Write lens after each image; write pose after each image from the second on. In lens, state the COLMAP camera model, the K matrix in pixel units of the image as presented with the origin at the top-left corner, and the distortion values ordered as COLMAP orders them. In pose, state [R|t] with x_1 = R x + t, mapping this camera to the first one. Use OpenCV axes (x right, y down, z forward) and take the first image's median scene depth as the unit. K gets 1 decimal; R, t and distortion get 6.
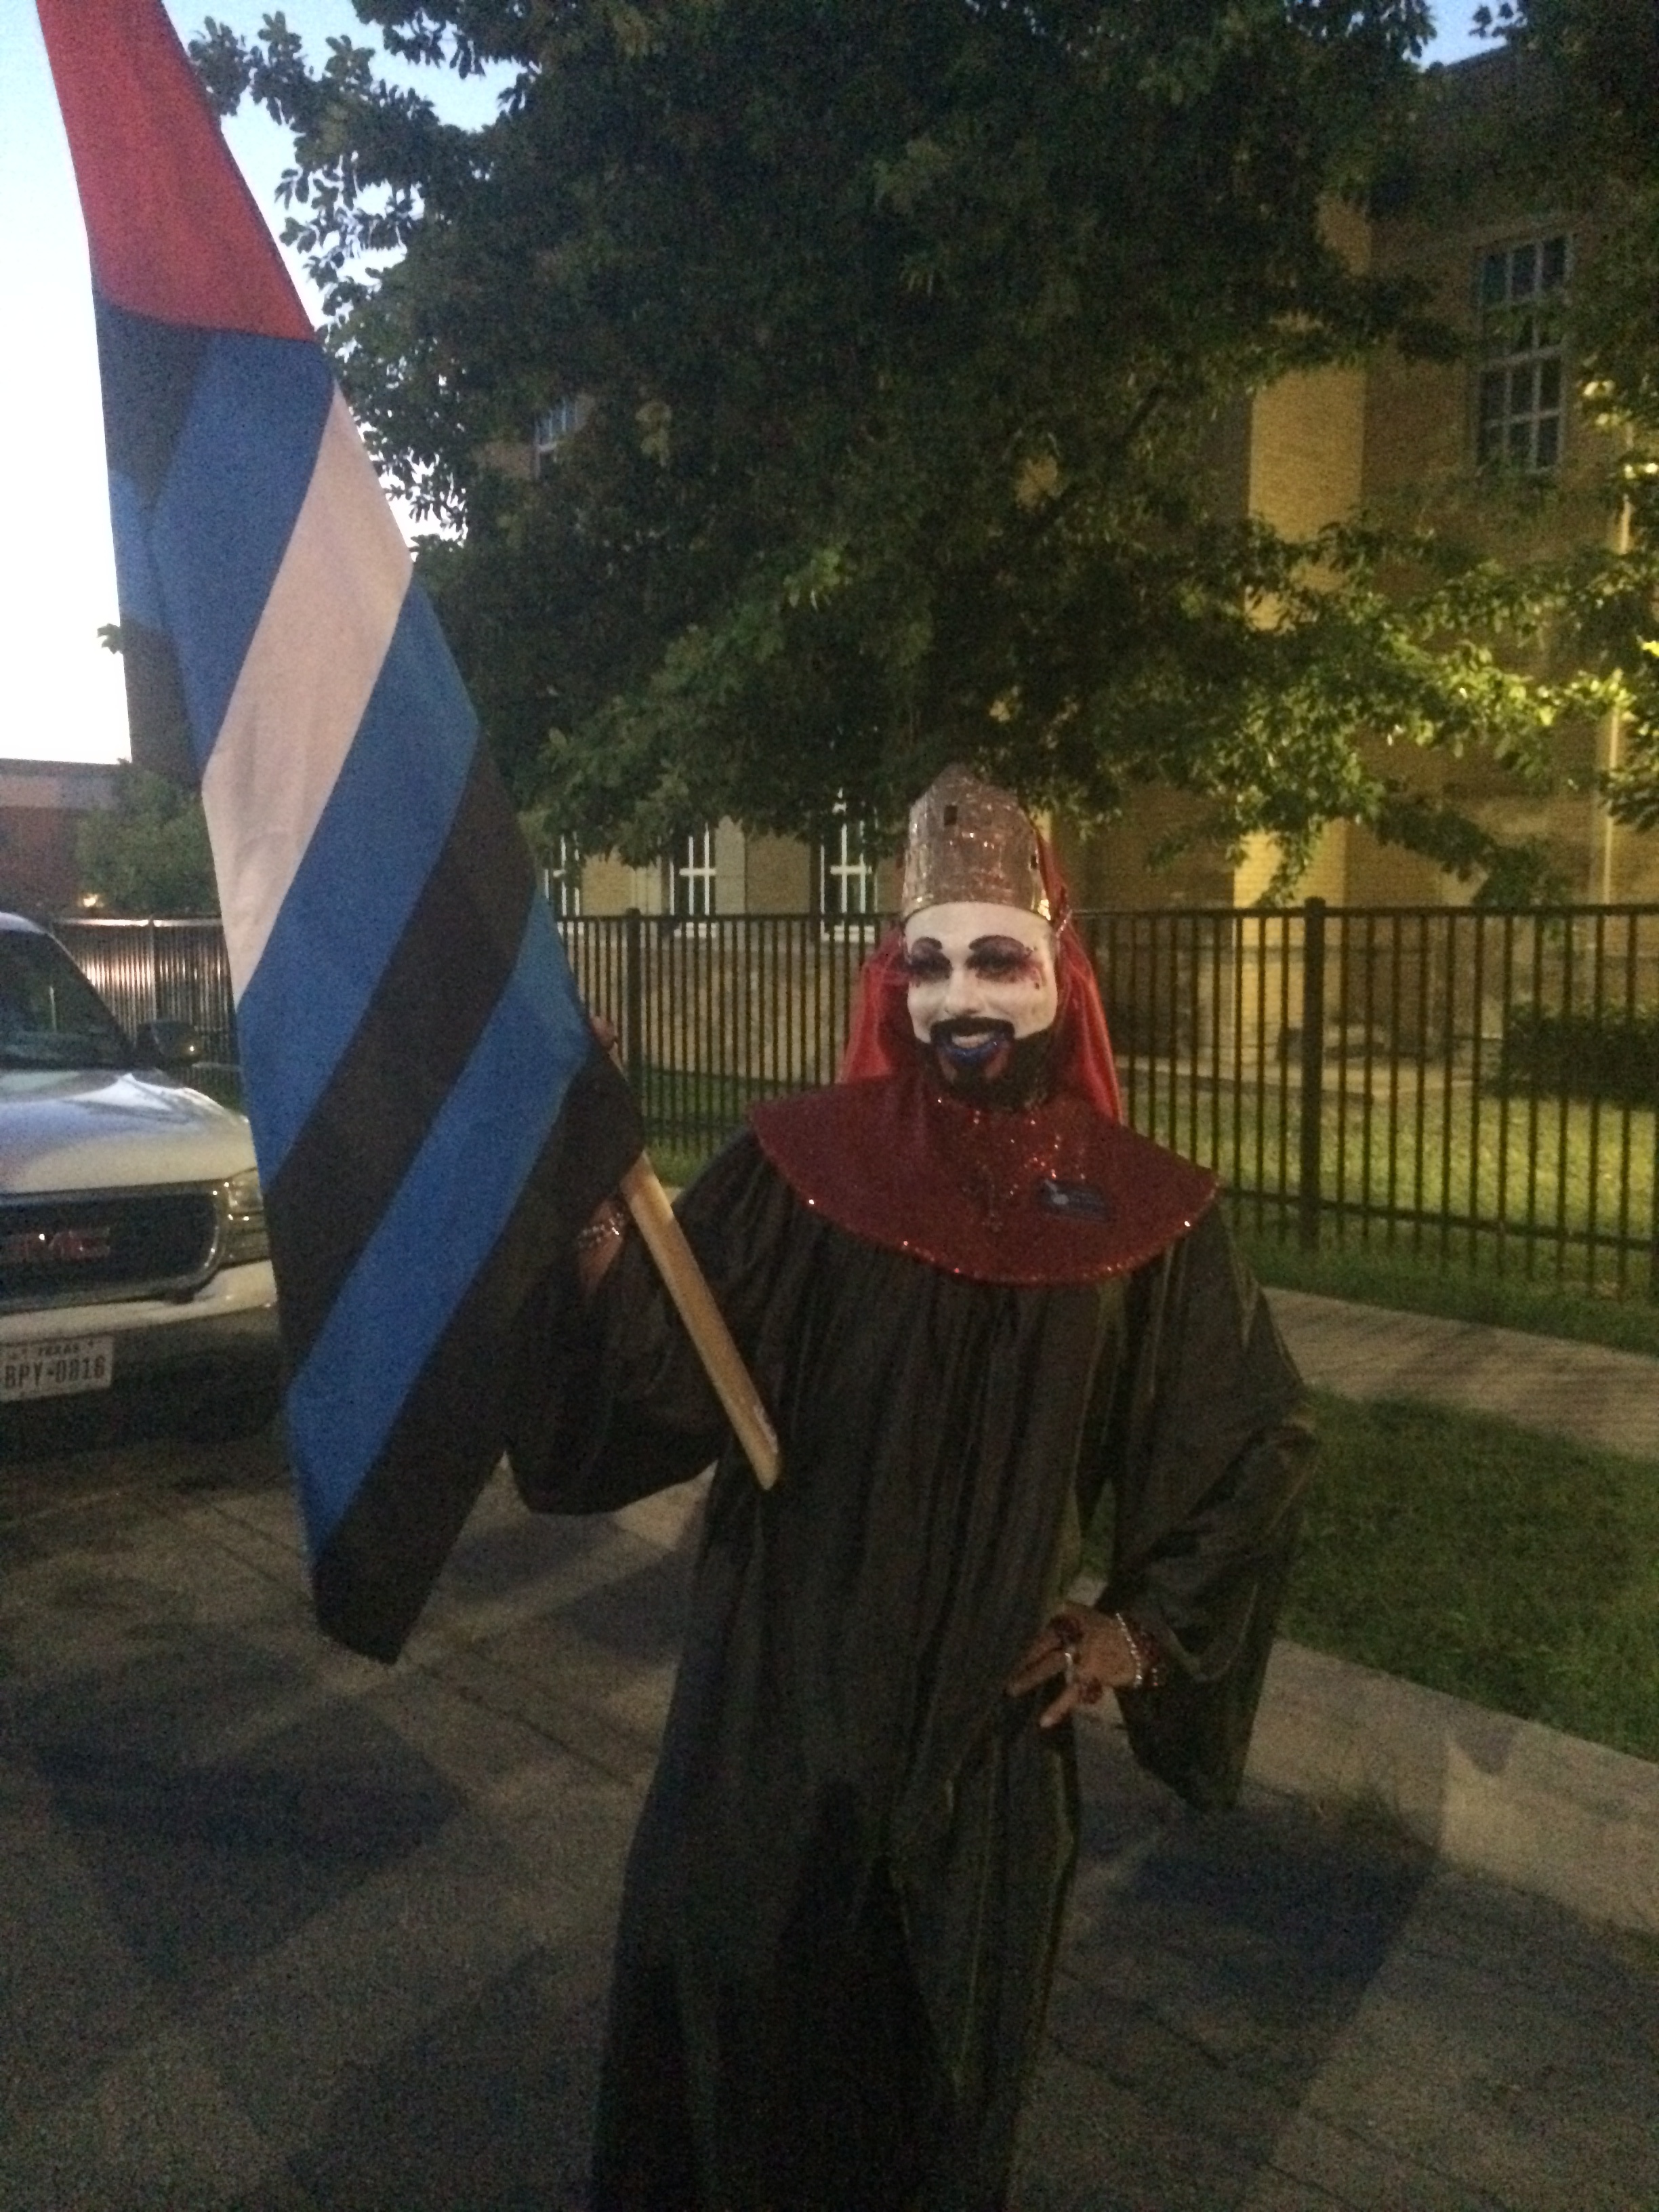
lens RADIAL K [[1909.4, 0, 821.3], [0, 1909.4, 1098.1], [0, 0, 1]] dist [0.008030, -0.007566]
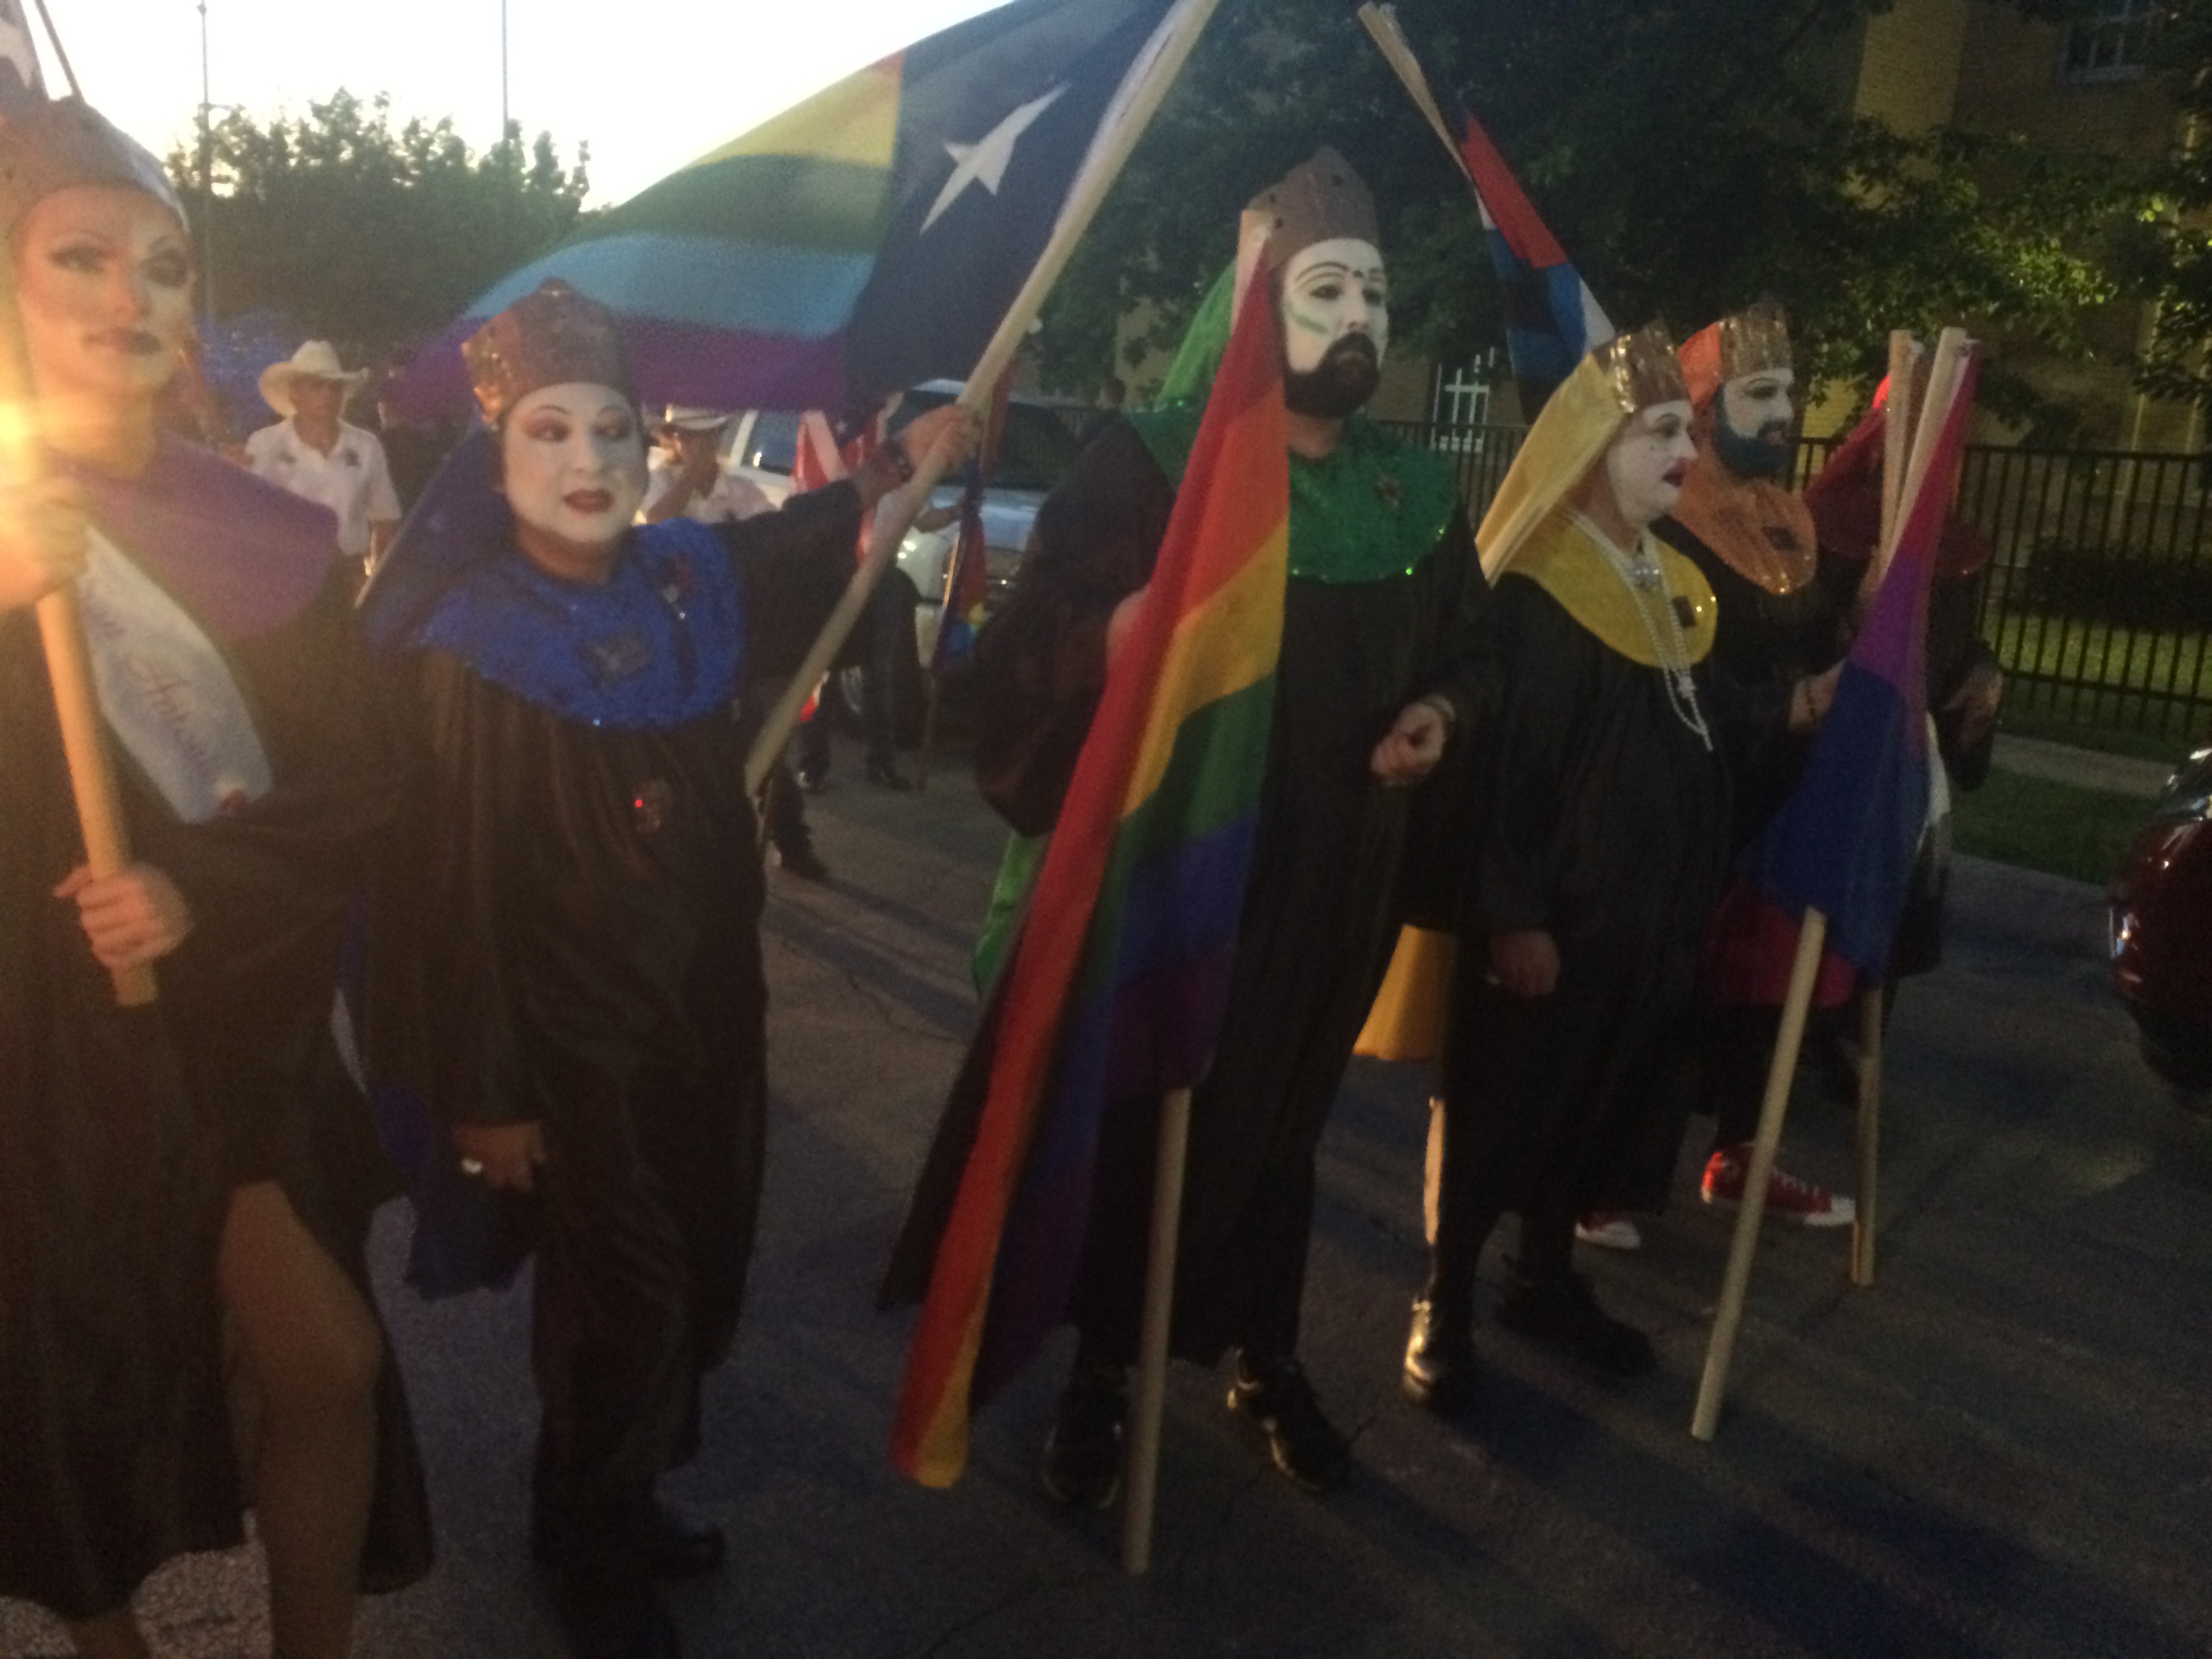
lens RADIAL K [[1918.5, 0, 1100.9], [0, 1918.5, 840.2], [0, 0, 1]] dist [0.081232, -0.114970]
pose [[0.992737, 0.084806, -0.085335, -0.117263], [-0.074197, 0.989922, 0.120618, 0.040806], [0.094704, -0.113410, 0.989024, -0.324837]]
